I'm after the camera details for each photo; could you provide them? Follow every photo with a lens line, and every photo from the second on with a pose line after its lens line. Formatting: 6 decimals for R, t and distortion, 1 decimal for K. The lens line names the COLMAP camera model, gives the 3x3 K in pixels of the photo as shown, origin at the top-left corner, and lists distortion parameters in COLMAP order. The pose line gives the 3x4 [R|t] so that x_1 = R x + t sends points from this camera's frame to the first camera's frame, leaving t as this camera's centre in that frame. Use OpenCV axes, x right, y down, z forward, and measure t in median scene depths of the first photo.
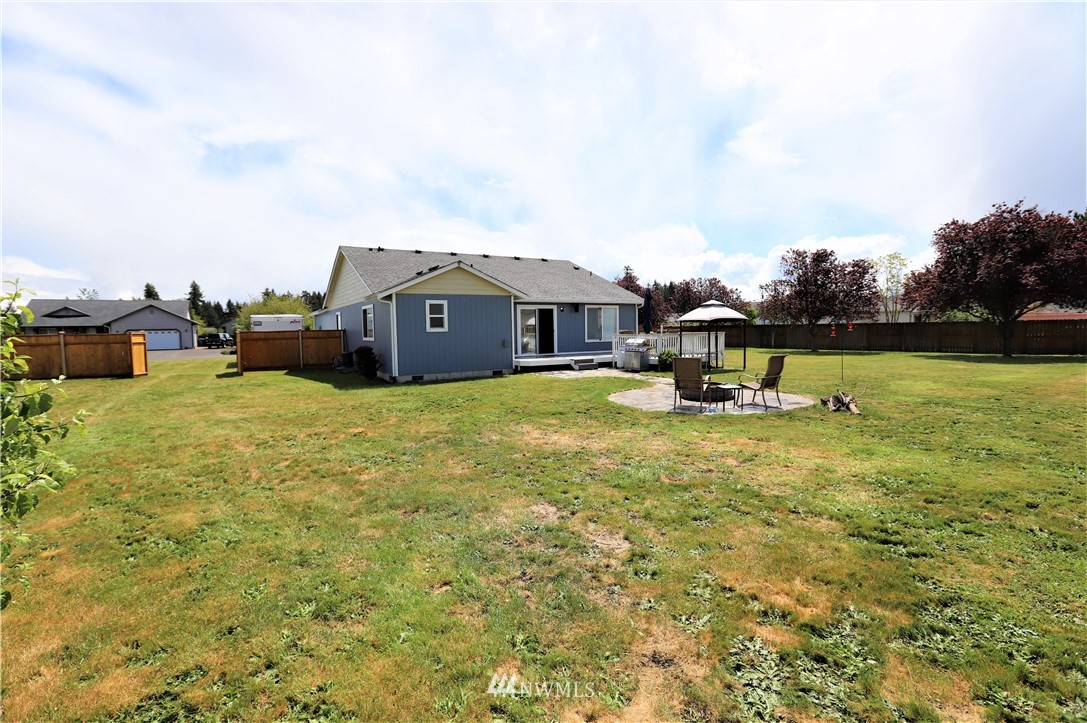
lens RADIAL K [[498.3, 0, 543.5], [0, 498.3, 361.5], [0, 0, 1]] dist [-0.062947, 0.000189]
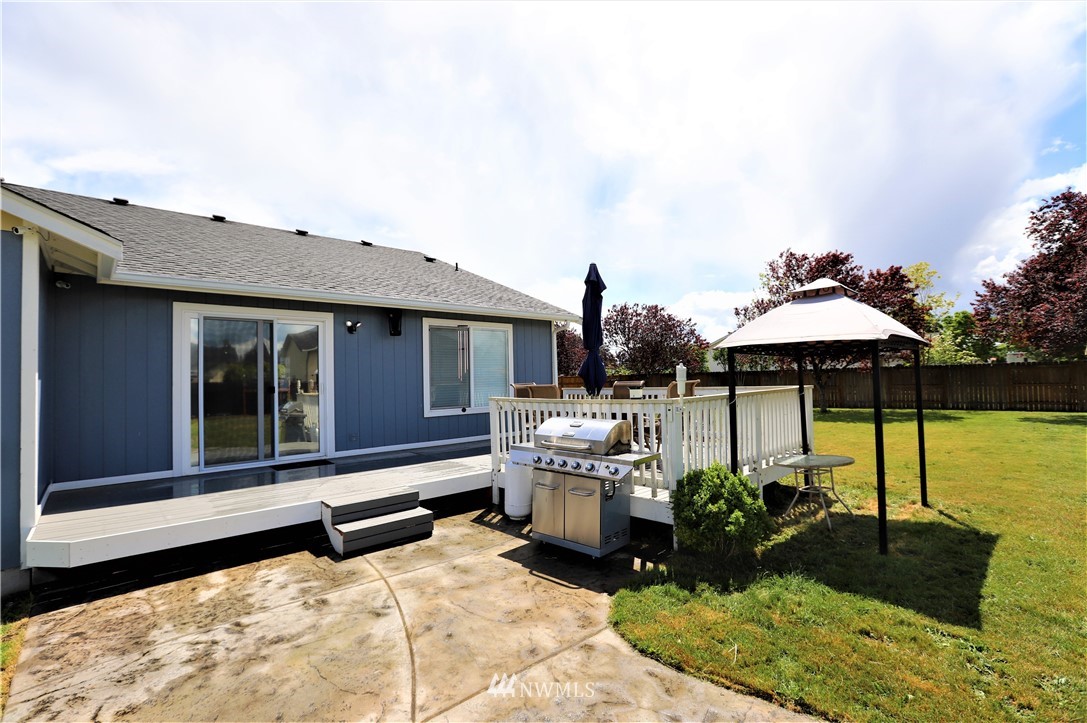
lens RADIAL K [[498.3, 0, 543.5], [0, 498.3, 361.5], [0, 0, 1]] dist [-0.062947, 0.000189]
pose [[0.979385, -0.000695, 0.202001, 0.097542], [0.021981, 0.994423, -0.103152, -0.040143], [-0.200803, 0.105465, 0.973938, 0.622133]]
